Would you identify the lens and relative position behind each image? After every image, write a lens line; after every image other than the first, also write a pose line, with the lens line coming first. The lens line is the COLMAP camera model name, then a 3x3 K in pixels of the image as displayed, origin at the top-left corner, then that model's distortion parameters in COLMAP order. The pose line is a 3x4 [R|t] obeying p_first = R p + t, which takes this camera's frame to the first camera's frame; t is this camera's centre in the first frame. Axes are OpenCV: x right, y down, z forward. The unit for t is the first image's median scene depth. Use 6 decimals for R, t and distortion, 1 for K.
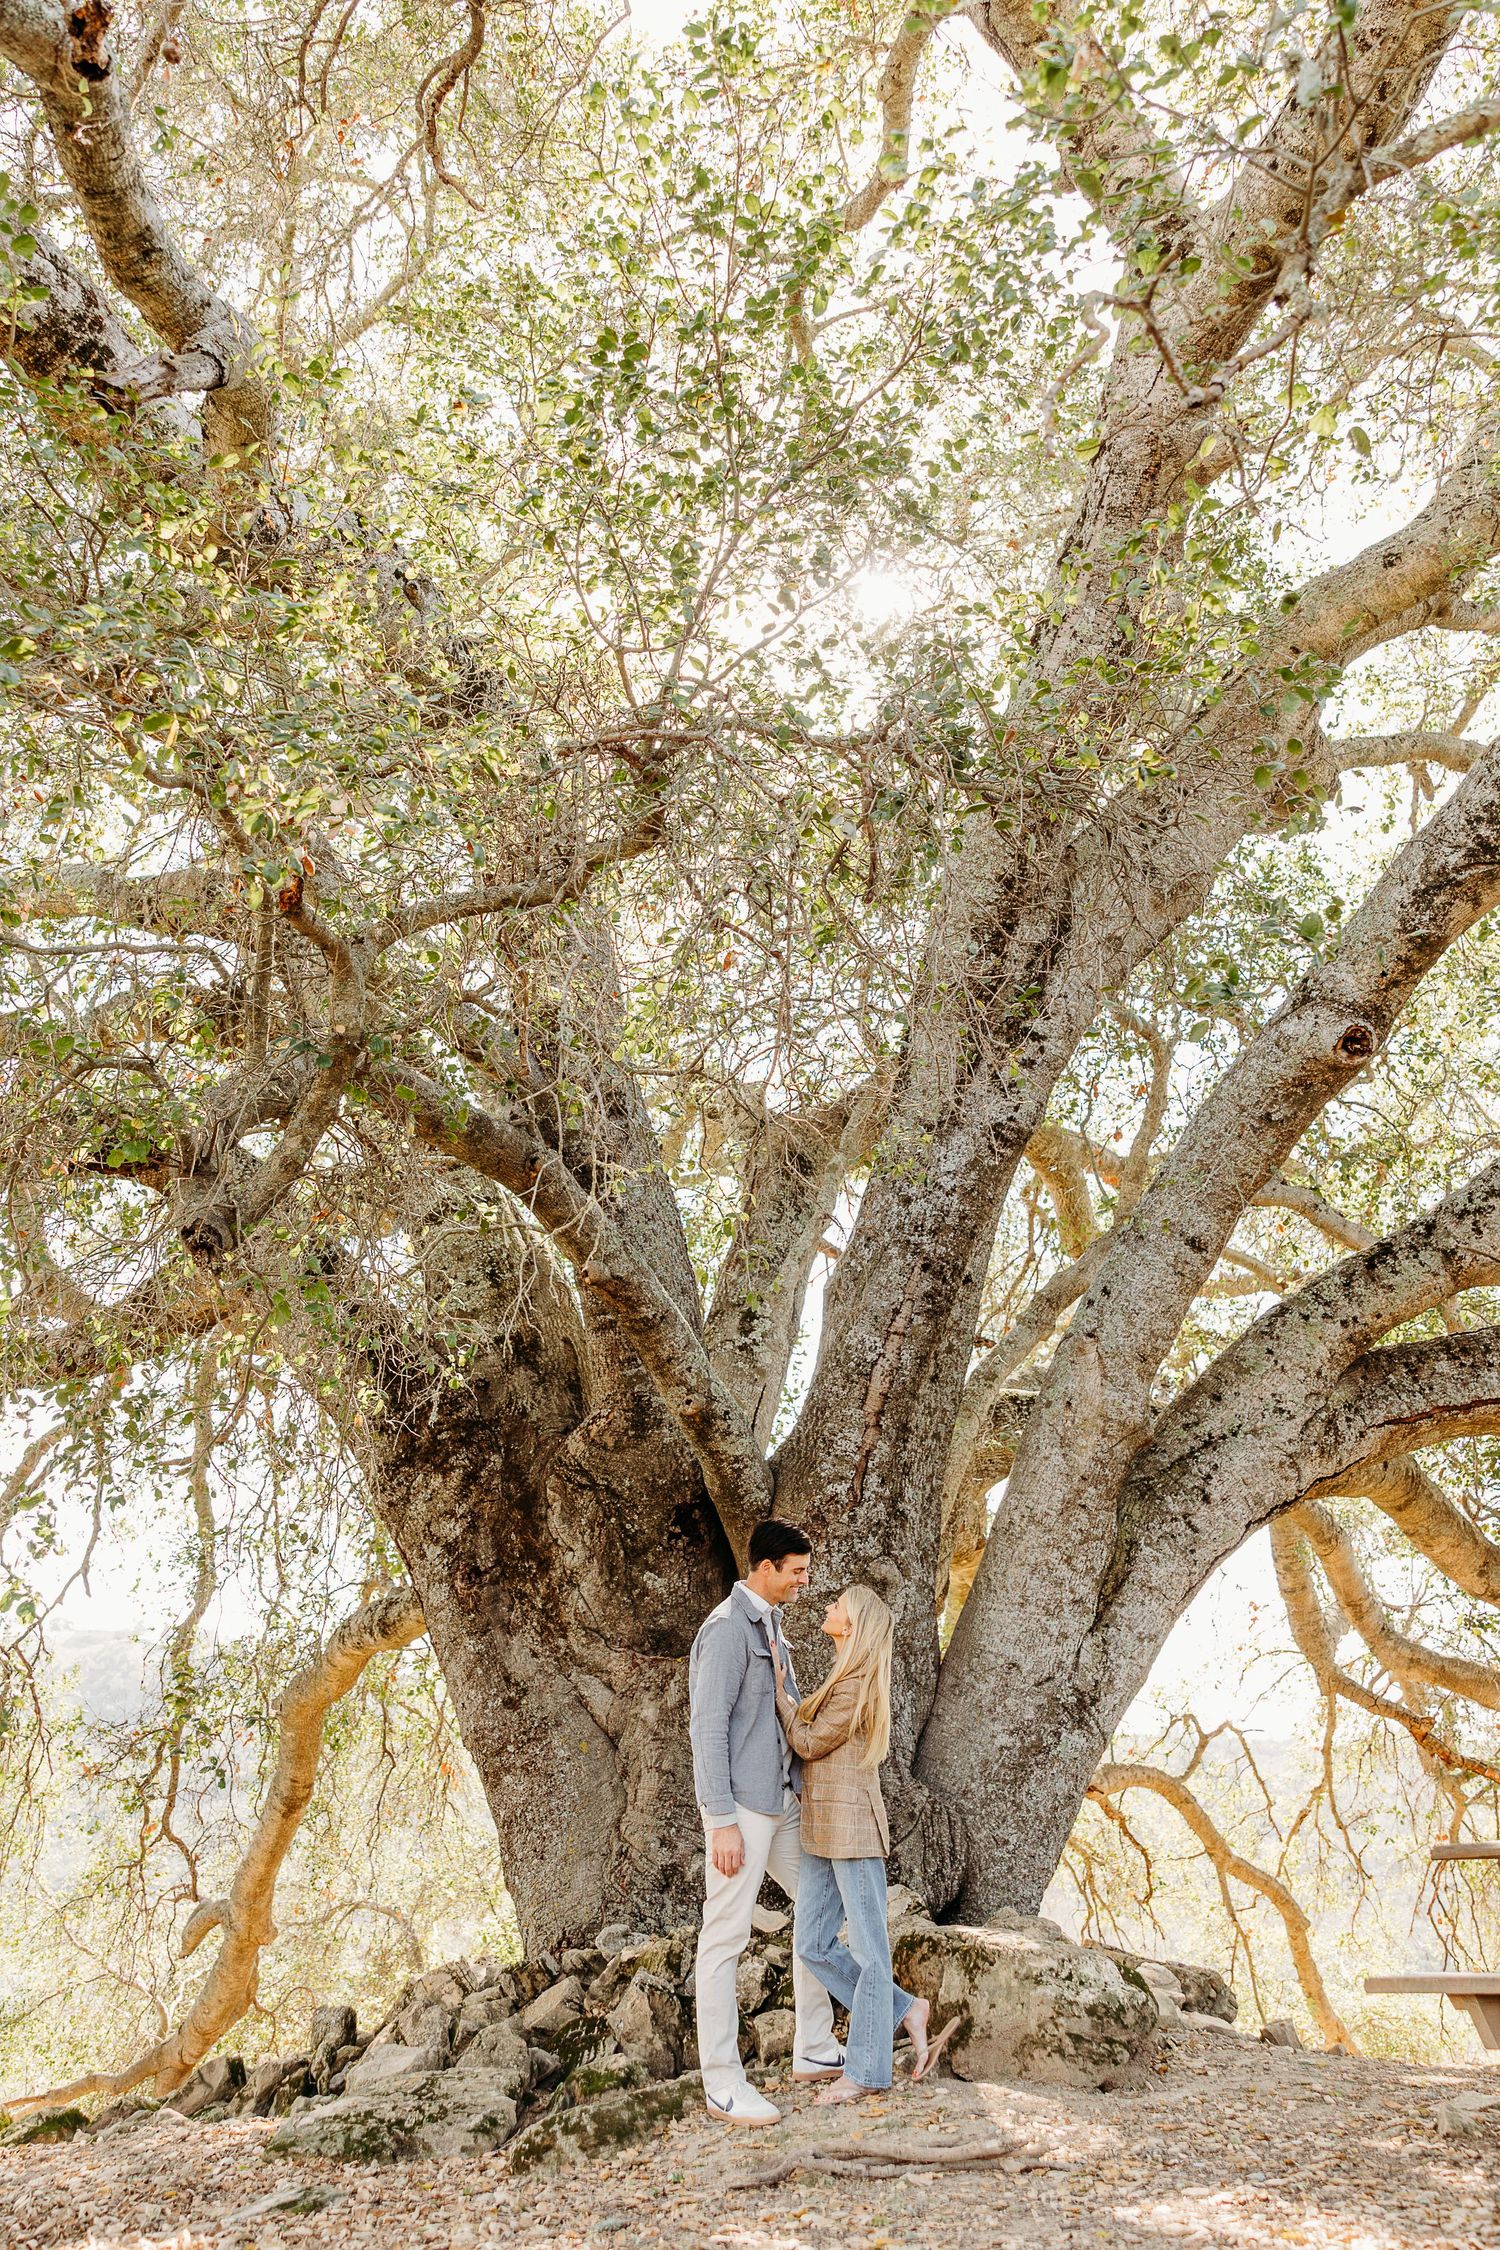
lens RADIAL K [[1765.5, 0, 752.6], [0, 1765.5, 1128.1], [0, 0, 1]] dist [0.010204, 0.005511]
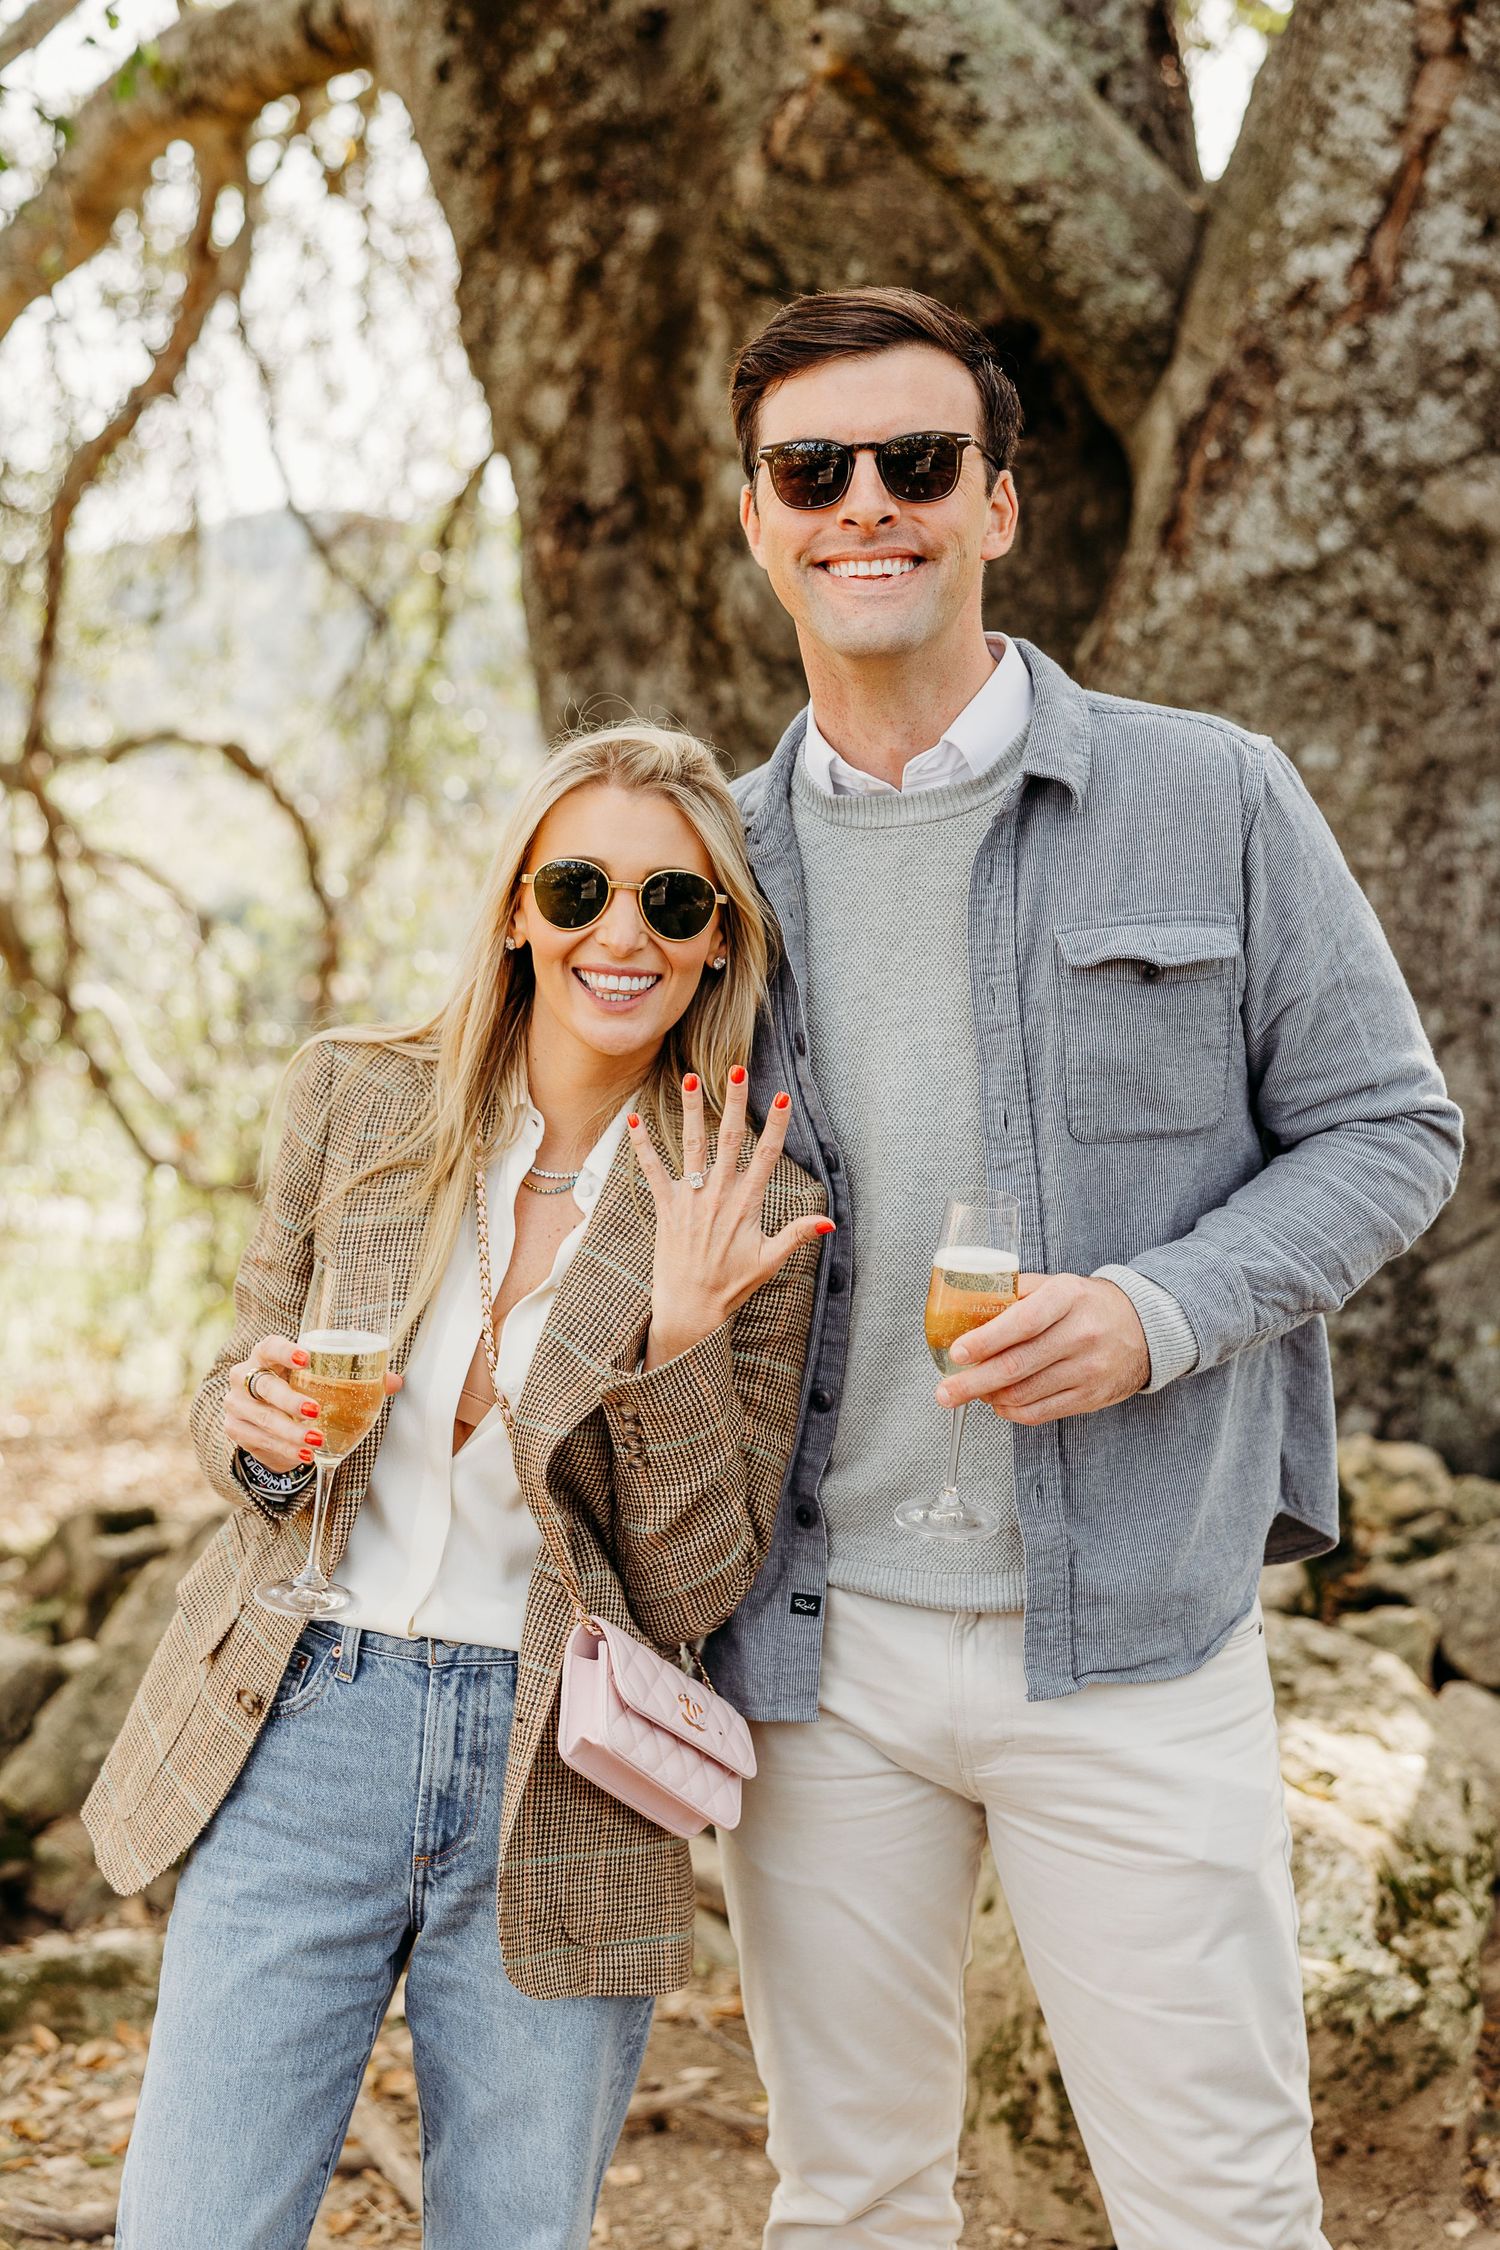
lens RADIAL K [[3197.4, 0, 754.9], [0, 3197.4, 1113.5], [0, 0, 1]] dist [0.016584, 0.000000]
pose [[0.840632, 0.084386, -0.534993, 0.288988], [0.173423, 0.893842, 0.413487, 0.080413], [0.513091, -0.440371, 0.736757, 0.433849]]
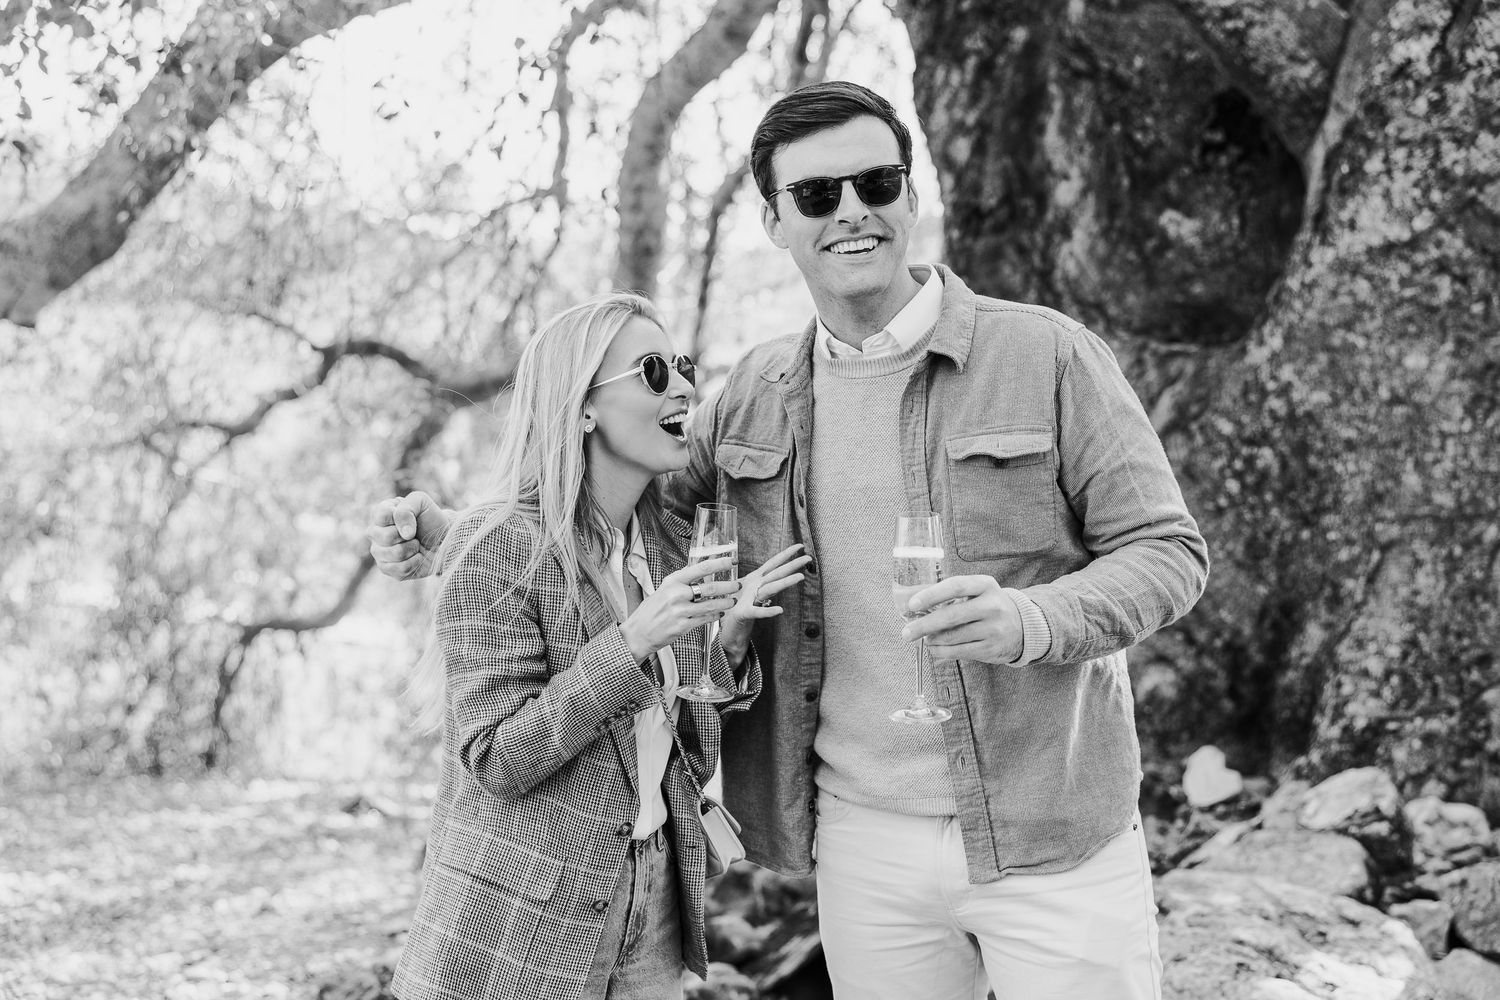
lens RADIAL K [[2131.6, 0, 757.0], [0, 2131.6, 508.0], [0, 0, 1]] dist [0.016584, 0.000000]
pose [[0.705192, 0.069446, -0.705607, 0.360996], [0.235391, 0.915814, 0.325387, 0.077189], [0.668801, -0.395554, 0.629478, 0.419163]]
